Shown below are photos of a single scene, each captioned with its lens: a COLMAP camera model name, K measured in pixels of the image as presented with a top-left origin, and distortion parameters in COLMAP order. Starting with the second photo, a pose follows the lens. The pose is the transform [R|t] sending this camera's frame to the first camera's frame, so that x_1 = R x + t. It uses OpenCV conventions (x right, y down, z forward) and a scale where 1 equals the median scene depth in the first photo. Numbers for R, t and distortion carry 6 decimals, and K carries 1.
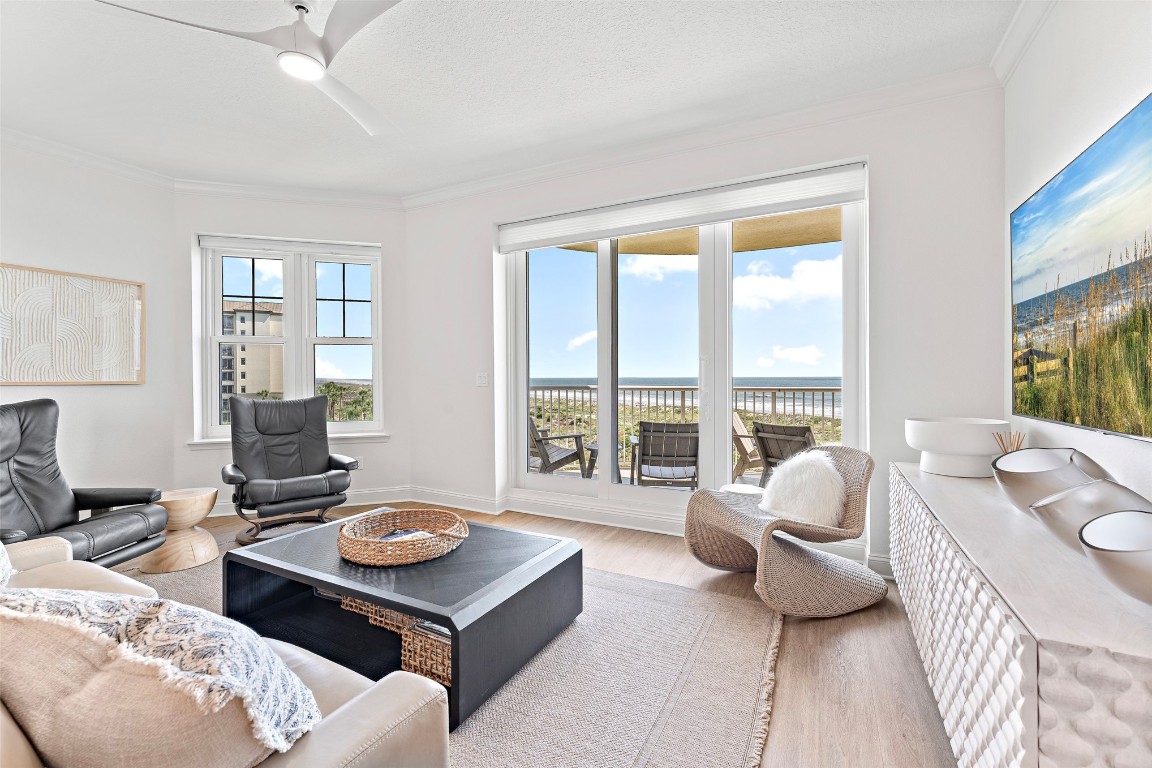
lens RADIAL K [[509.9, 0, 553.8], [0, 509.9, 378.2], [0, 0, 1]] dist [0.000893, 0.000425]
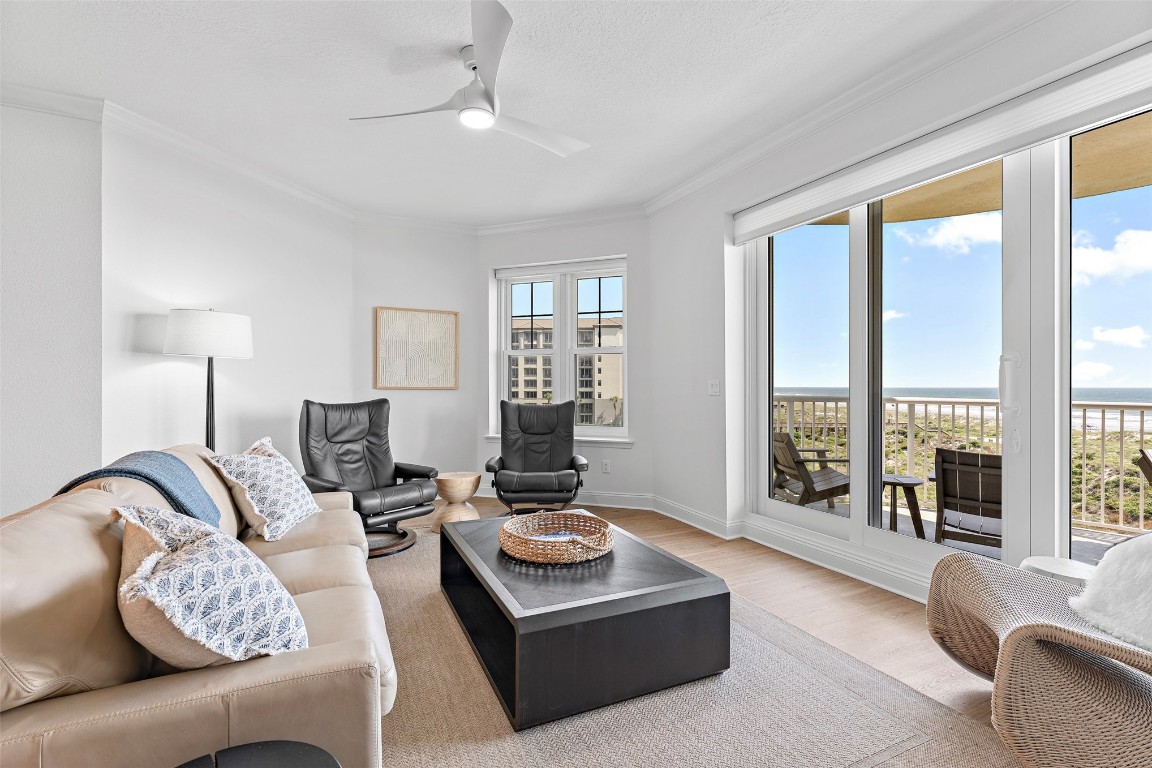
lens RADIAL K [[524.5, 0, 559.2], [0, 524.5, 387.2], [0, 0, 1]] dist [0.001704, -0.001584]
pose [[0.786394, 0.007143, -0.617684, 0.232130], [-0.006277, 0.999974, 0.003572, 0.000035], [0.617694, 0.001068, 0.786418, 0.101702]]
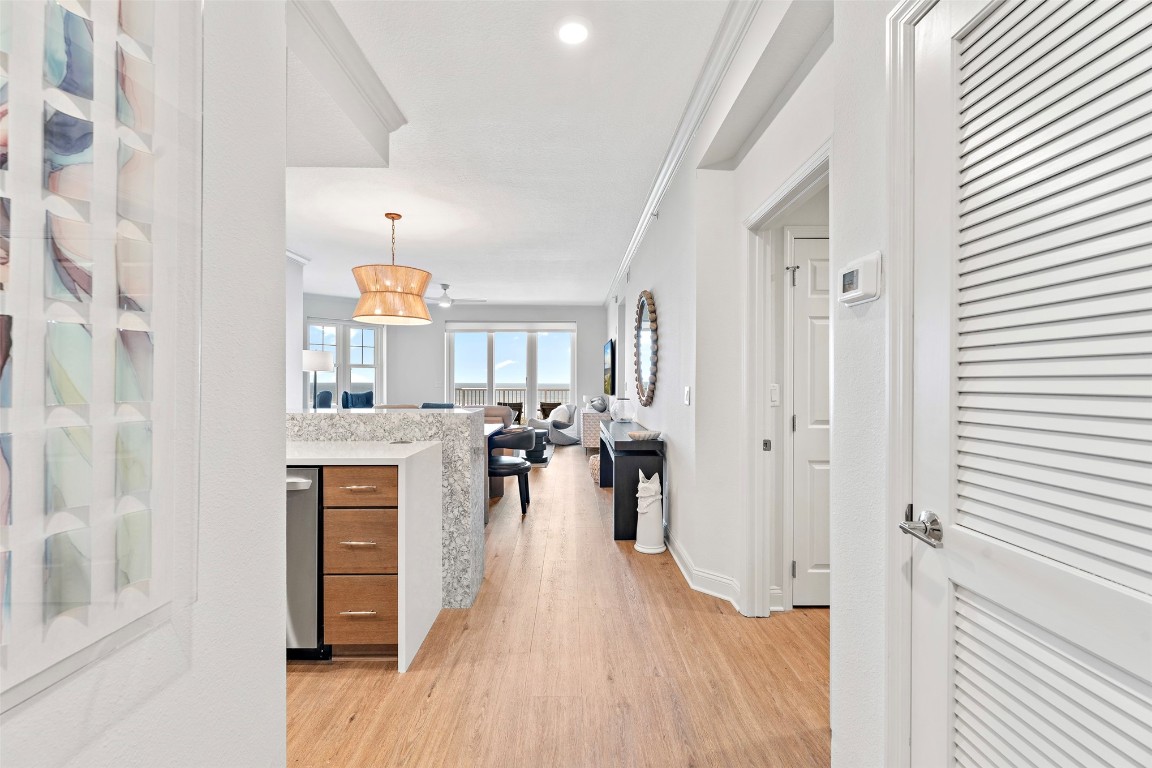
lens RADIAL K [[509.9, 0, 574.0], [0, 509.9, 384.7], [0, 0, 1]] dist [0.000893, 0.000425]
pose [[0.879646, 0.003025, 0.475619, -0.778427], [-0.004000, 0.999991, 0.001037, -0.003837], [-0.475612, -0.002814, 0.879651, -1.520865]]
